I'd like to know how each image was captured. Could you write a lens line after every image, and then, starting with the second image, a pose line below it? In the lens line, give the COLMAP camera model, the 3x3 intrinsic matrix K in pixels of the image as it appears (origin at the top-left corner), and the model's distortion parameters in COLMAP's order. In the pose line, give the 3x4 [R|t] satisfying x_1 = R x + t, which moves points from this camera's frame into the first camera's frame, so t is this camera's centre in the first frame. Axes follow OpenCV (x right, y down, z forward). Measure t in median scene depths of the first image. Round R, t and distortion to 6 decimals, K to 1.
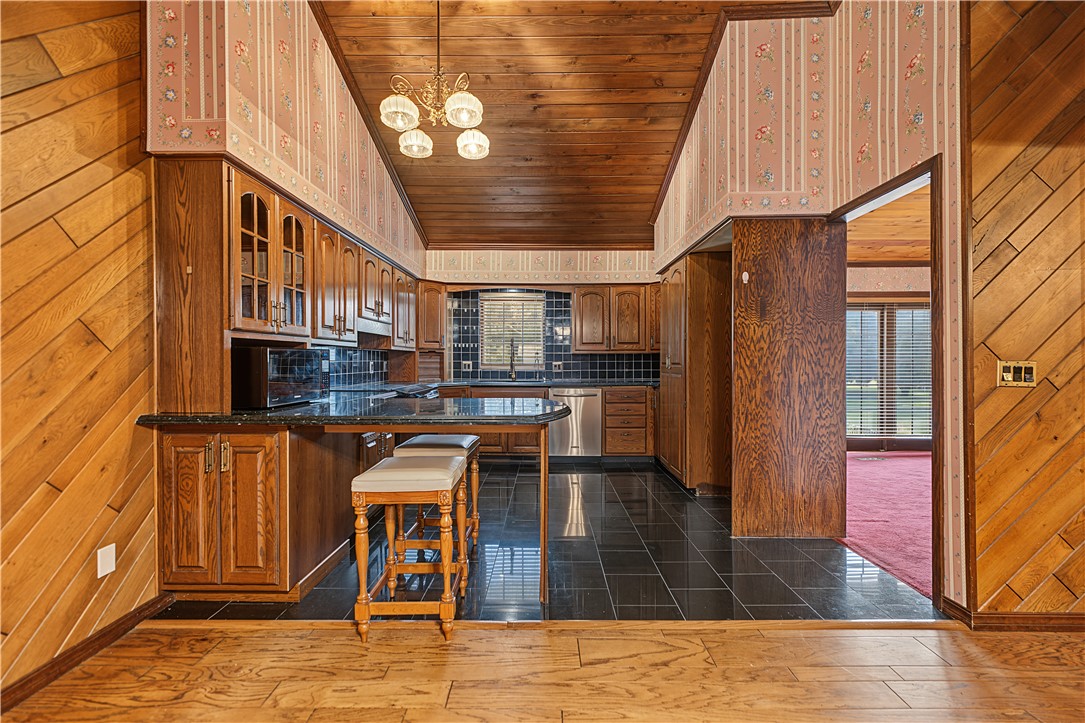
lens RADIAL K [[451.3, 0, 541.6], [0, 451.3, 362.5], [0, 0, 1]] dist [0.011812, -0.000504]
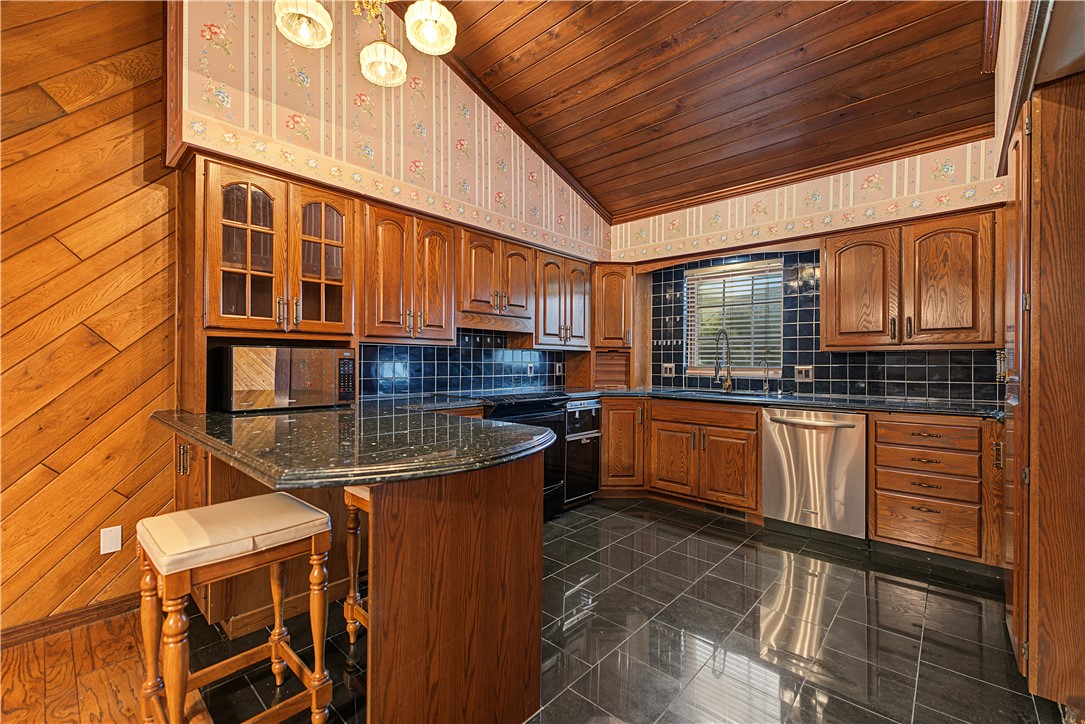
lens RADIAL K [[457.3, 0, 541.0], [0, 457.3, 361.9], [0, 0, 1]] dist [0.001265, 0.000604]
pose [[0.739664, 0.002387, -0.672972, 0.515823], [-0.007232, 0.999964, -0.004403, -0.001462], [0.672938, 0.008123, 0.739654, 0.796143]]
